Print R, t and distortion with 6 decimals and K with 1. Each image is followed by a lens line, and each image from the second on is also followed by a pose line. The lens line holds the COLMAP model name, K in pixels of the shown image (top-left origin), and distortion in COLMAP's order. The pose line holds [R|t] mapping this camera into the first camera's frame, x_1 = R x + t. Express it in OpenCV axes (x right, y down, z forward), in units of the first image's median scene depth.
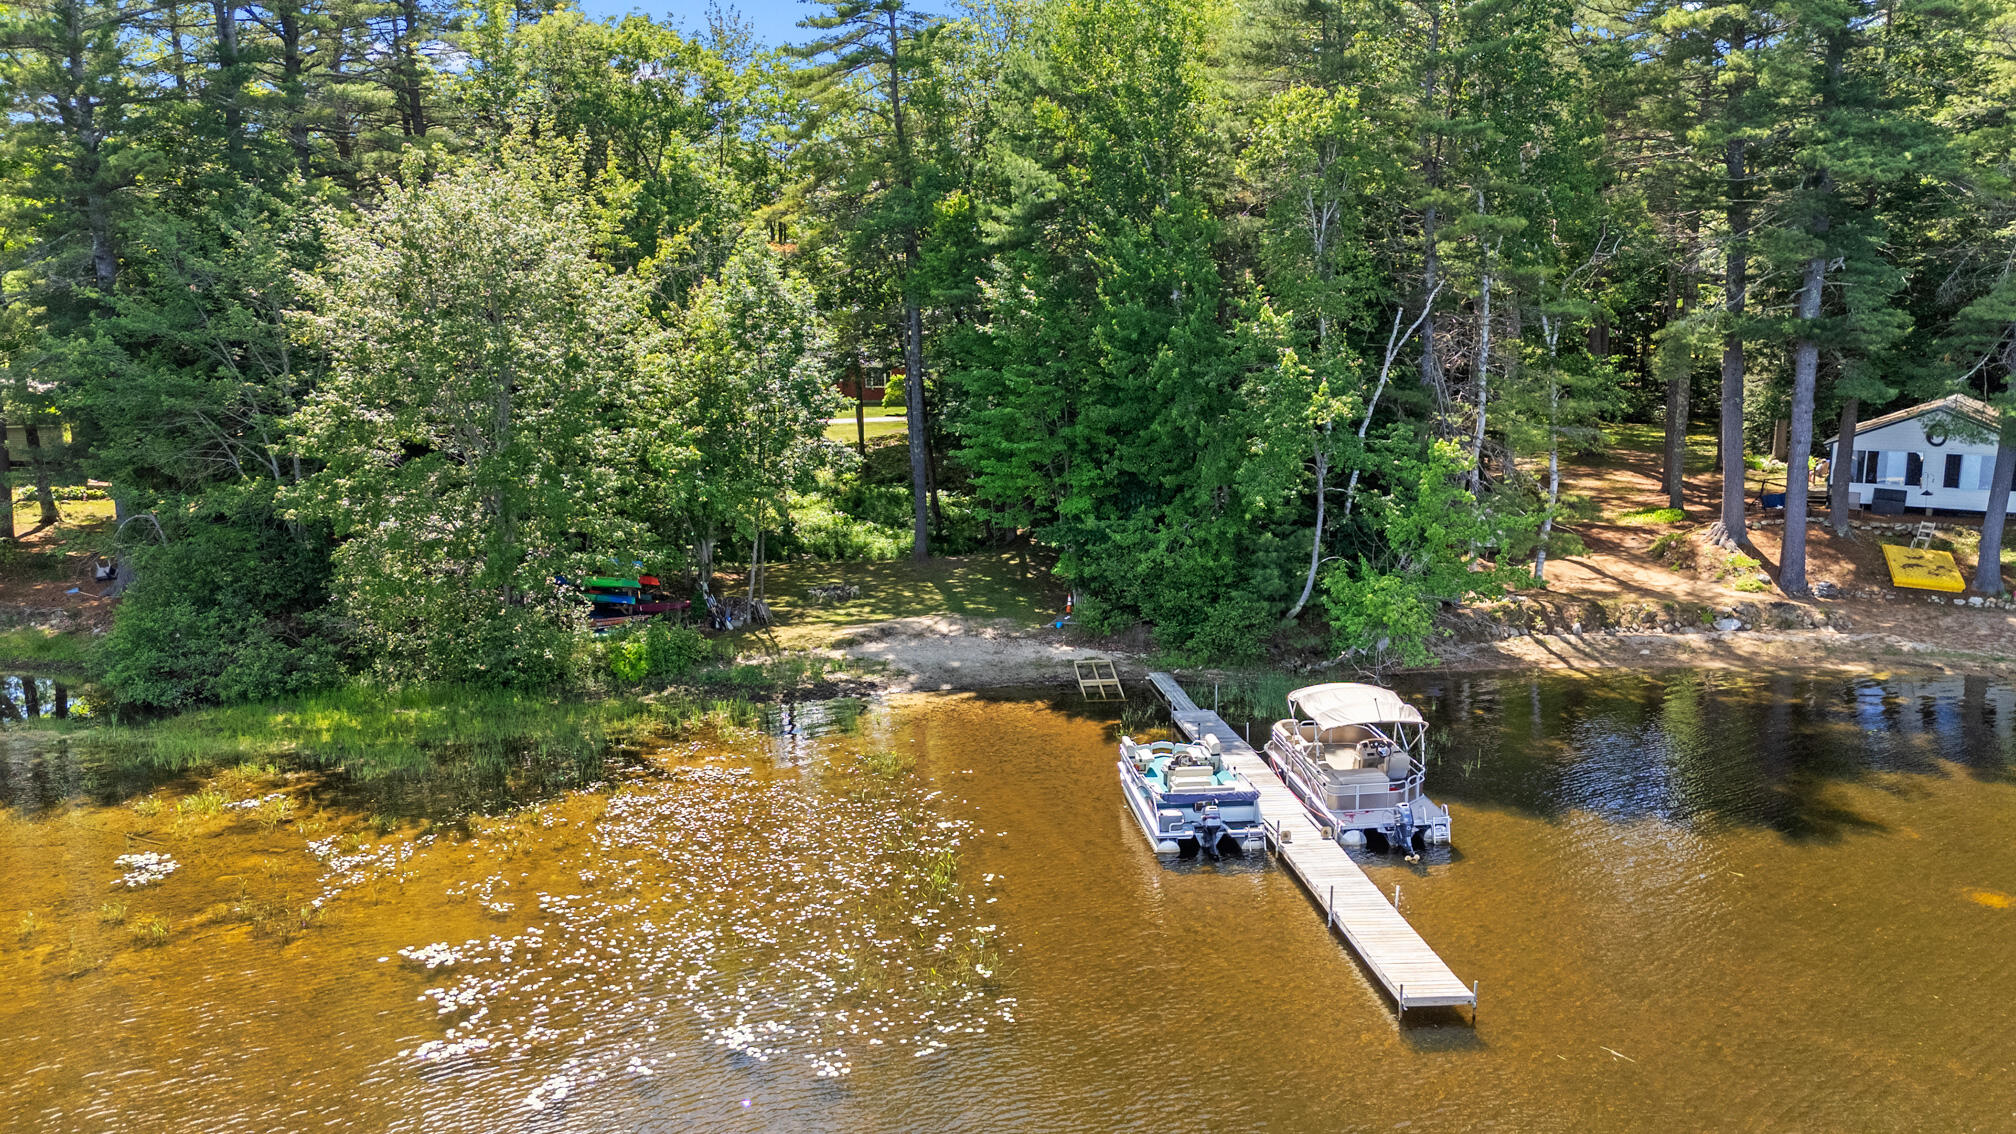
lens RADIAL K [[1478.7, 0, 1008.0], [0, 1478.7, 567.0], [0, 0, 1]] dist [0.104628, -0.123897]
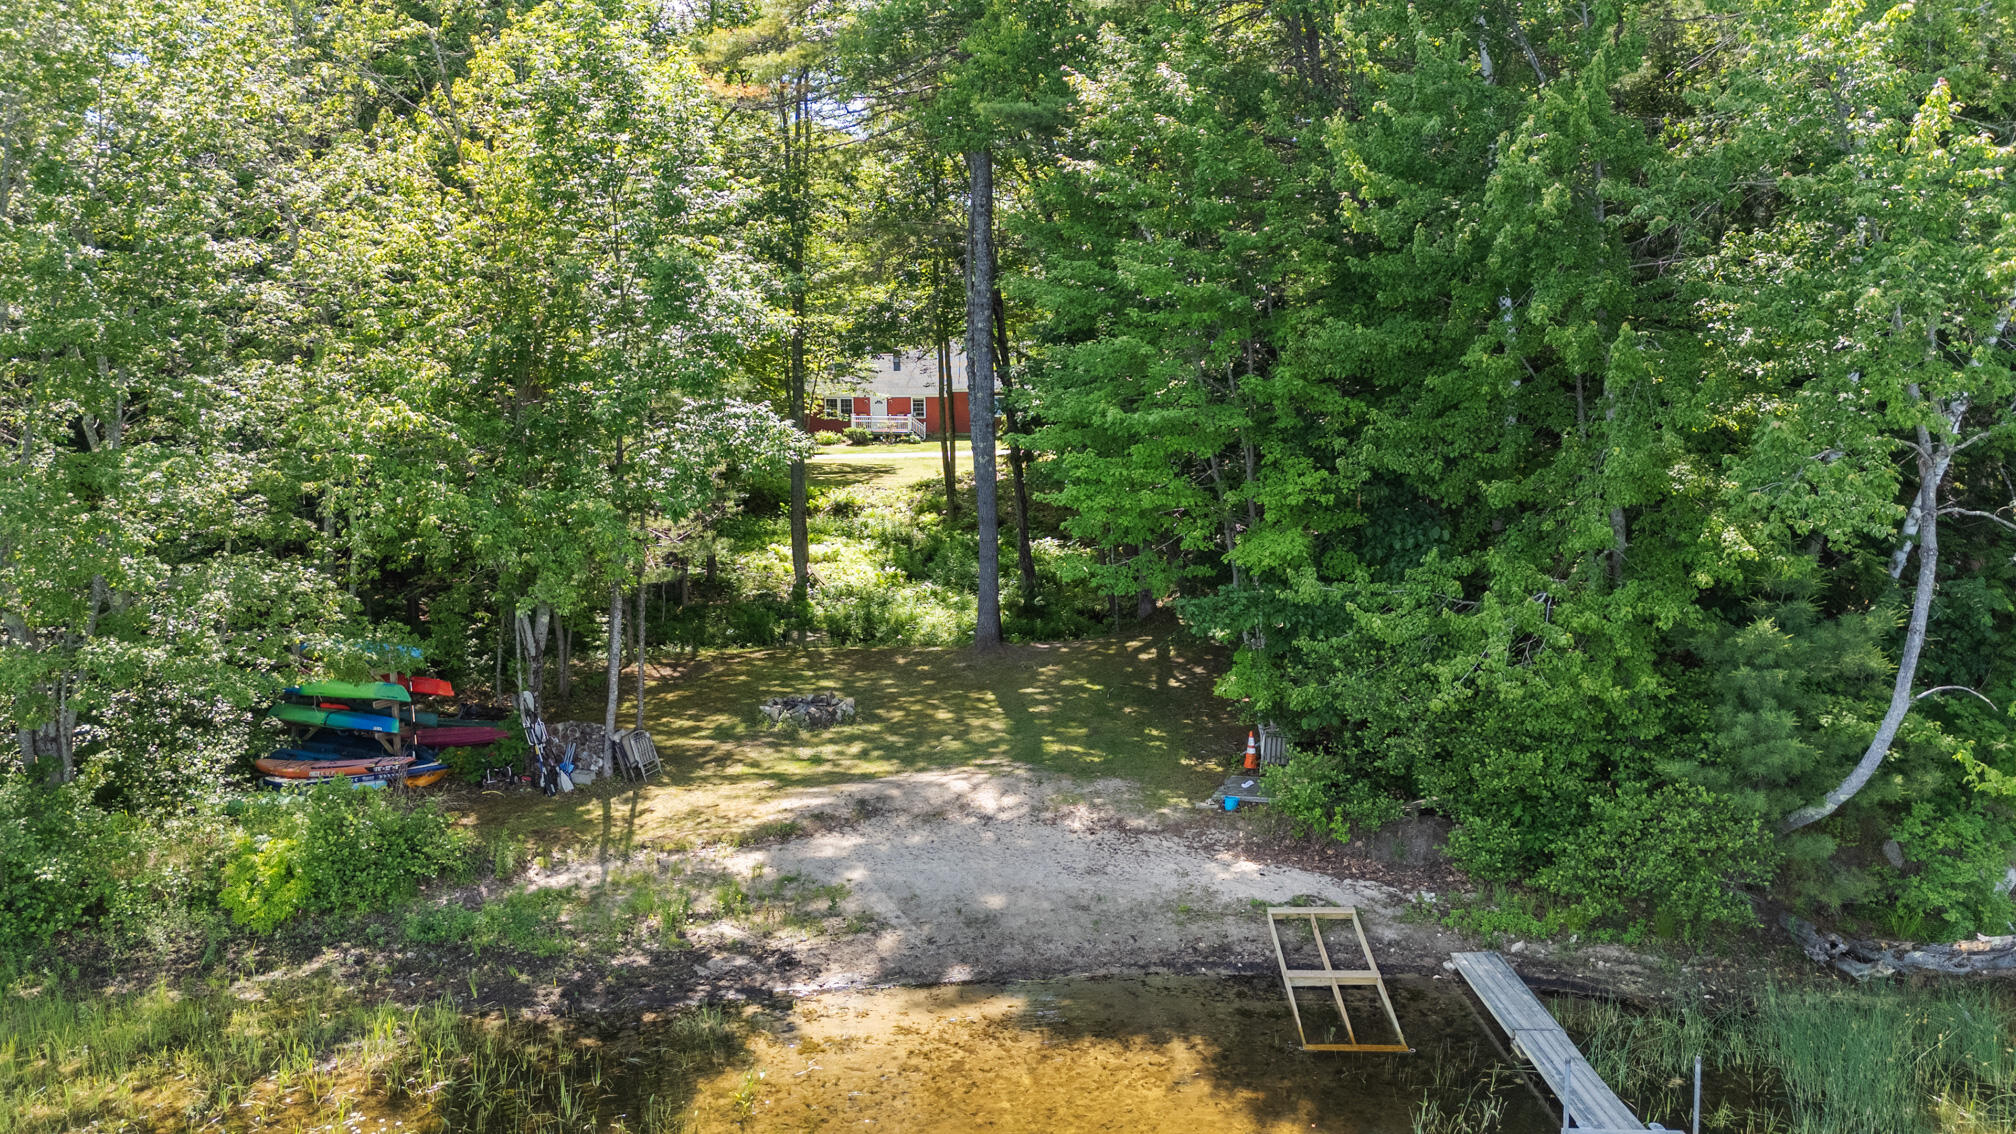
lens RADIAL K [[1478.7, 0, 1008.0], [0, 1478.7, 567.0], [0, 0, 1]] dist [0.104628, -0.123897]
pose [[0.994045, 0.013842, -0.108090, 0.014750], [-0.018592, 0.998899, -0.043066, -0.014969], [0.107375, 0.044819, 0.993208, 0.537835]]
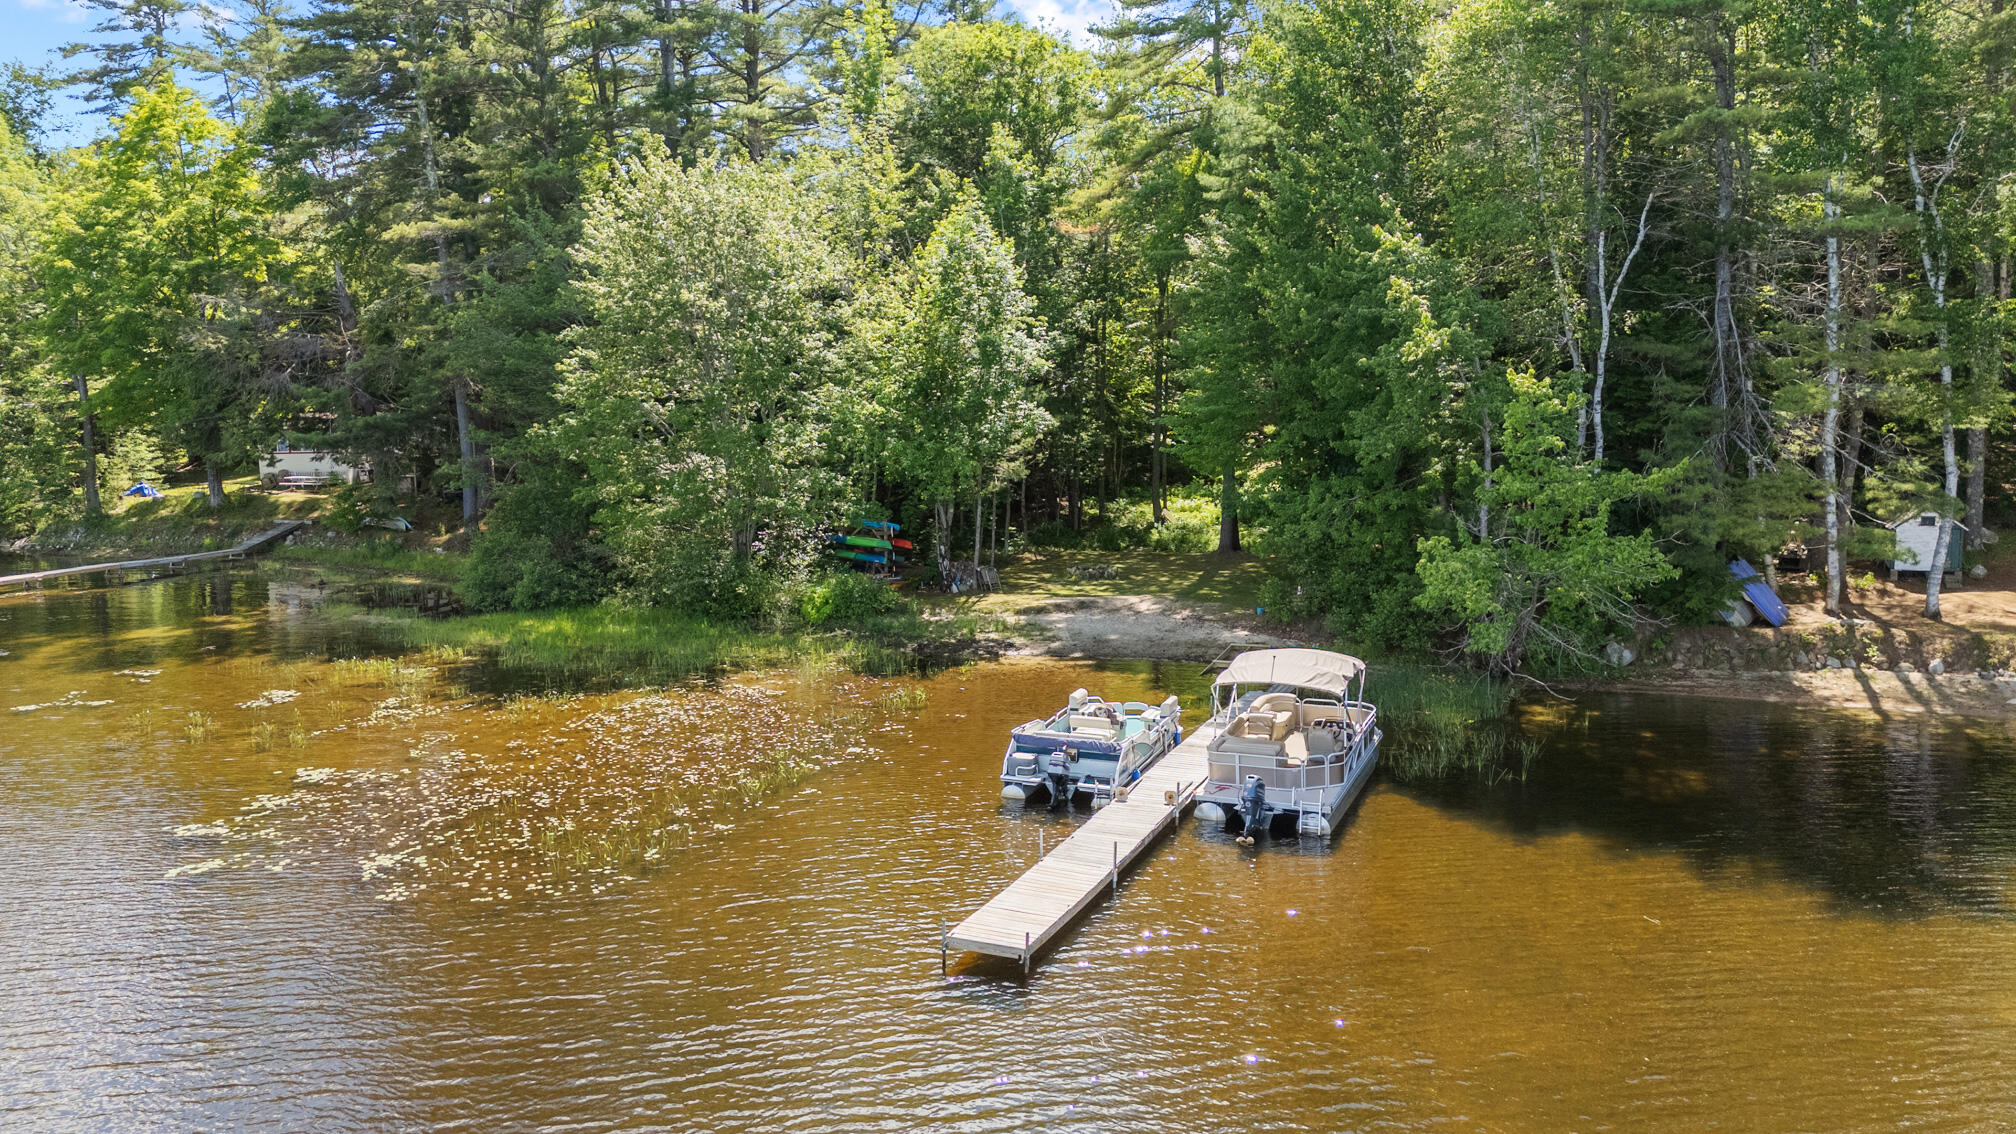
lens RADIAL K [[1478.7, 0, 1008.0], [0, 1478.7, 567.0], [0, 0, 1]] dist [0.104628, -0.123897]
pose [[0.878164, 0.057478, -0.474894, 0.343768], [-0.078048, 0.996668, -0.023695, 0.047698], [0.471950, 0.057872, 0.879724, 0.126769]]
